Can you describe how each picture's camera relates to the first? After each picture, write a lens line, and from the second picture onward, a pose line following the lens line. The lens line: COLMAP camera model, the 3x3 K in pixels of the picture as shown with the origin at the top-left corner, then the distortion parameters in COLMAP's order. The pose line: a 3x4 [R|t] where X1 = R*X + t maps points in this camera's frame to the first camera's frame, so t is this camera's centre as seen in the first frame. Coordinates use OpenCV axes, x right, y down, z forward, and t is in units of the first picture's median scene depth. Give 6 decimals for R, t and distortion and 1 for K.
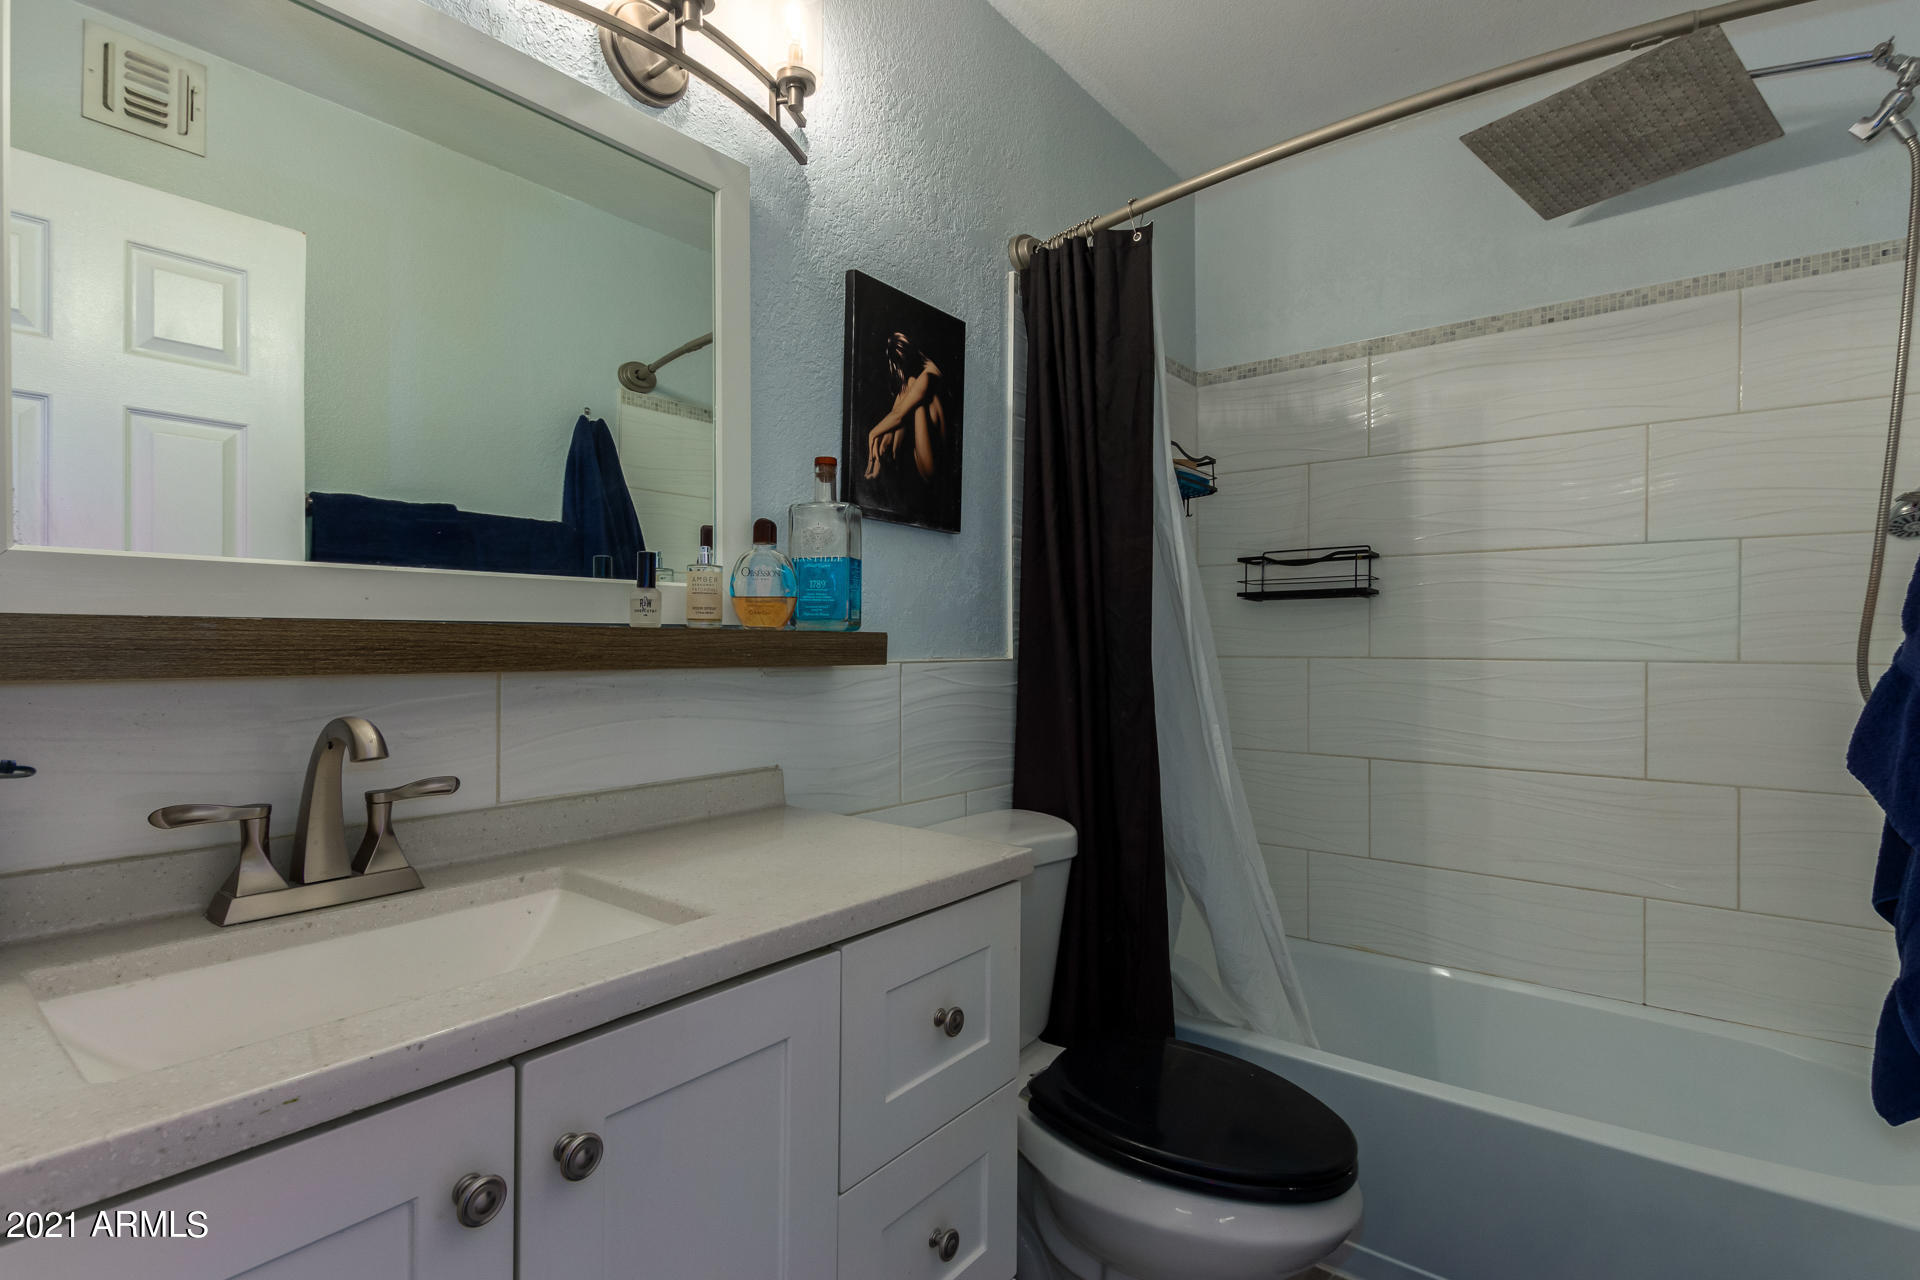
lens RADIAL K [[948.8, 0, 965.3], [0, 948.8, 645.8], [0, 0, 1]] dist [-0.001760, -0.000800]
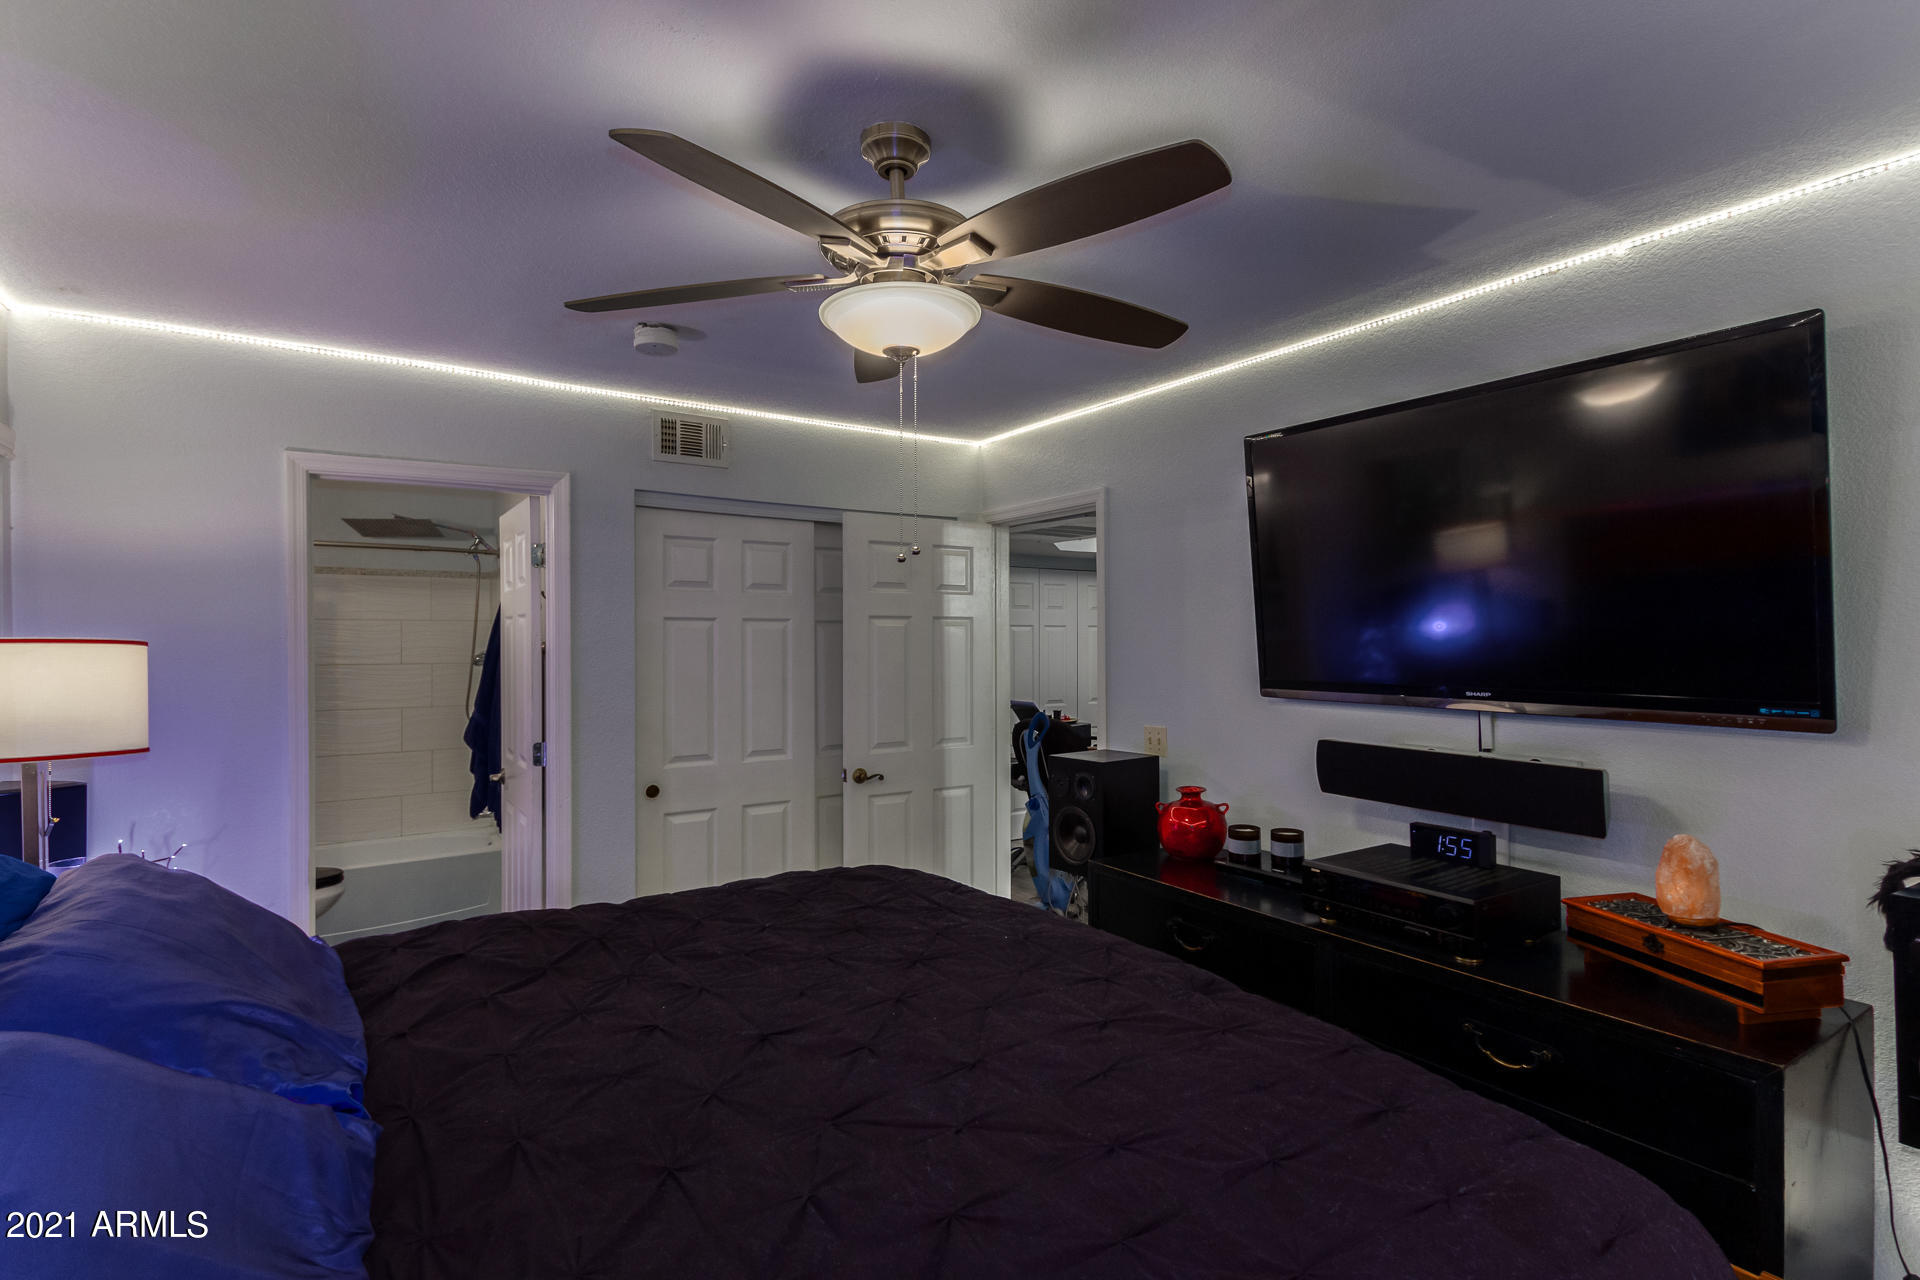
lens RADIAL K [[919.7, 0, 957.1], [0, 919.7, 640.4], [0, 0, 1]] dist [0.001985, -0.000193]
pose [[0.314462, -0.003419, 0.949264, -1.266779], [0.007692, 0.999970, 0.001053, -0.166621], [-0.949239, 0.006971, 0.314479, -1.325214]]
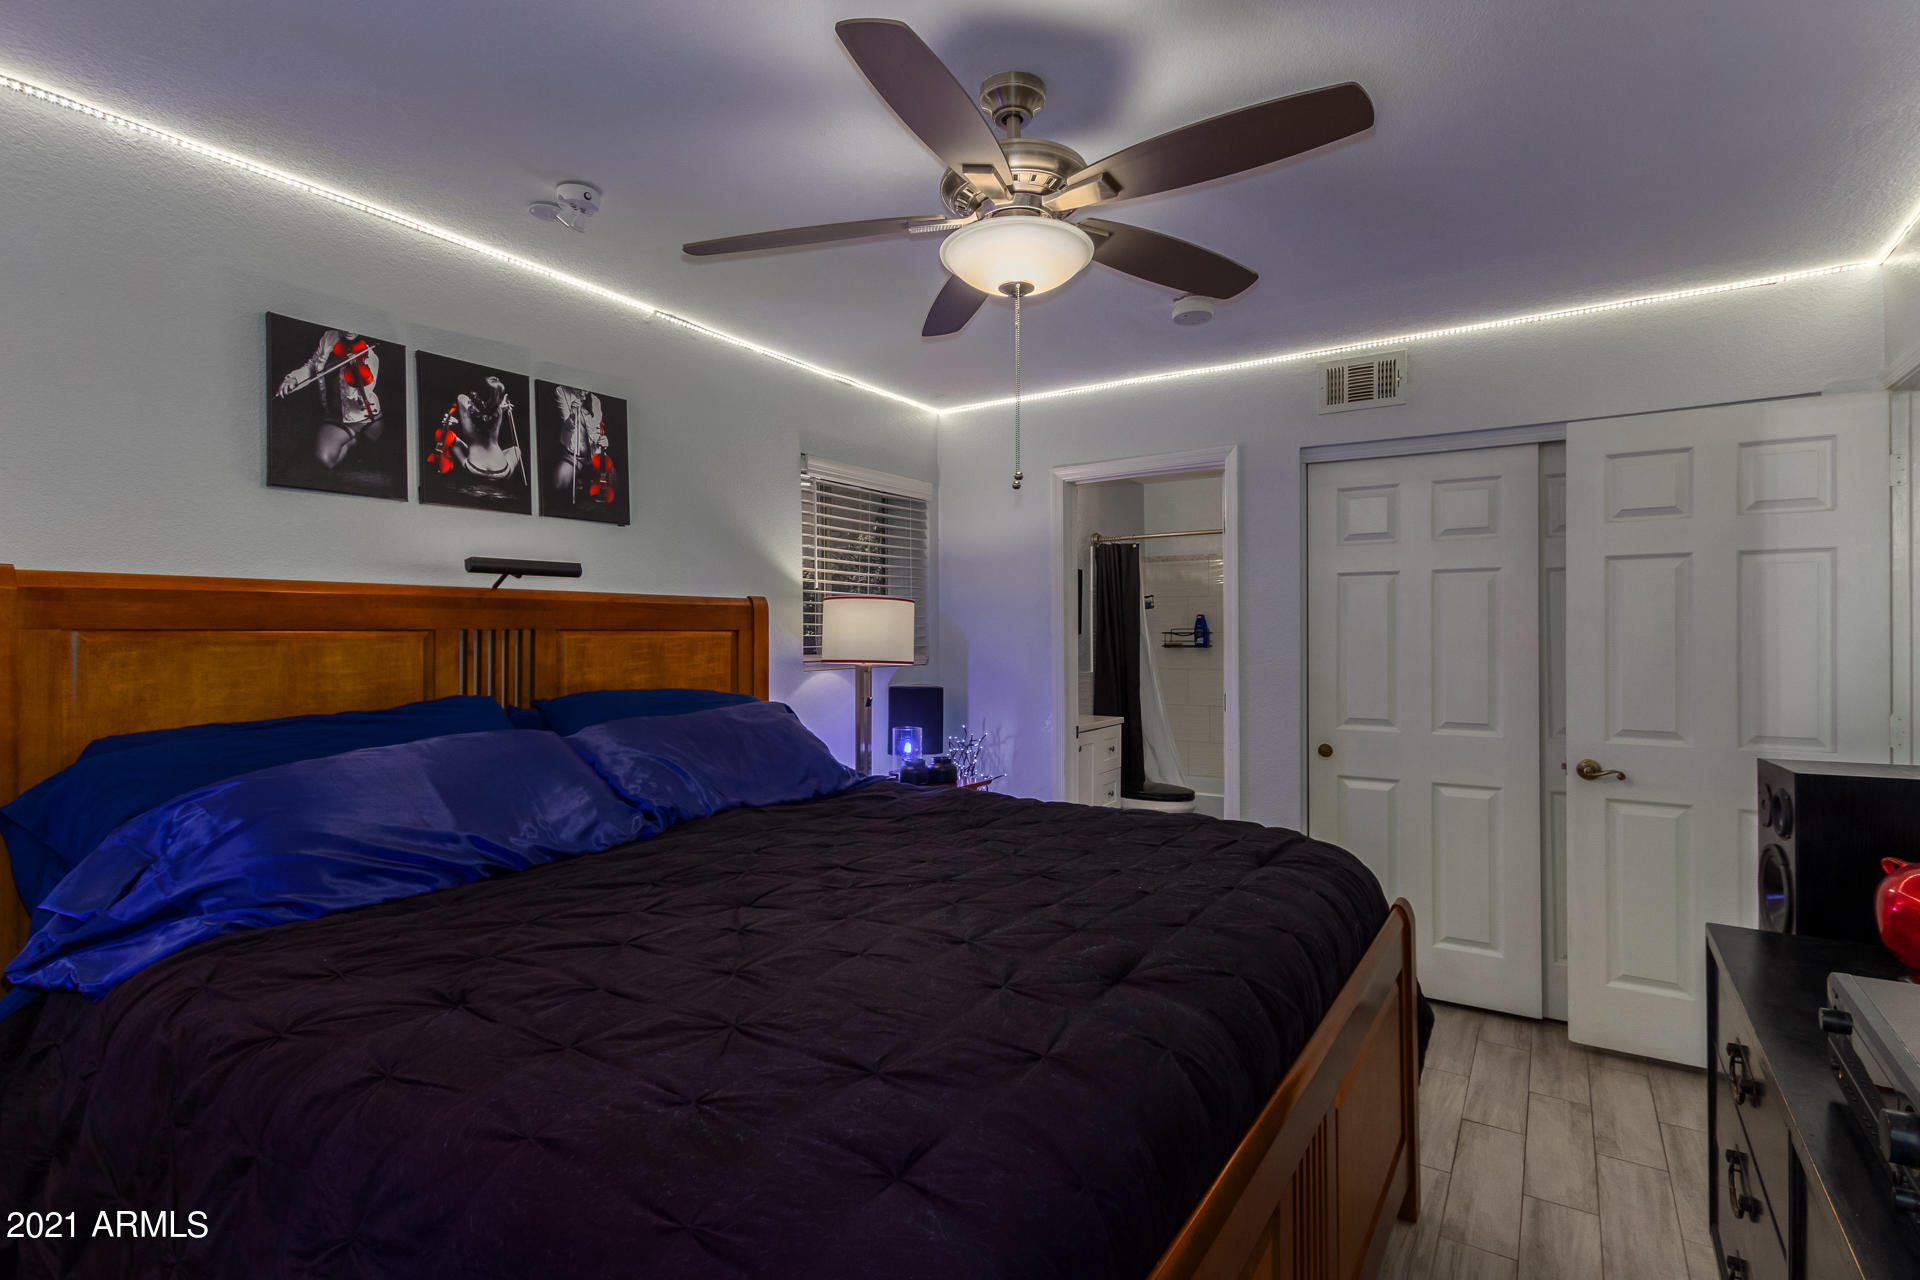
lens RADIAL K [[919.7, 0, 957.1], [0, 919.7, 640.4], [0, 0, 1]] dist [0.001985, -0.000193]
pose [[0.996494, -0.003105, 0.083604, -0.621457], [0.003123, 0.999995, -0.000080, -0.090232], [-0.083603, 0.000341, 0.996499, -1.886878]]
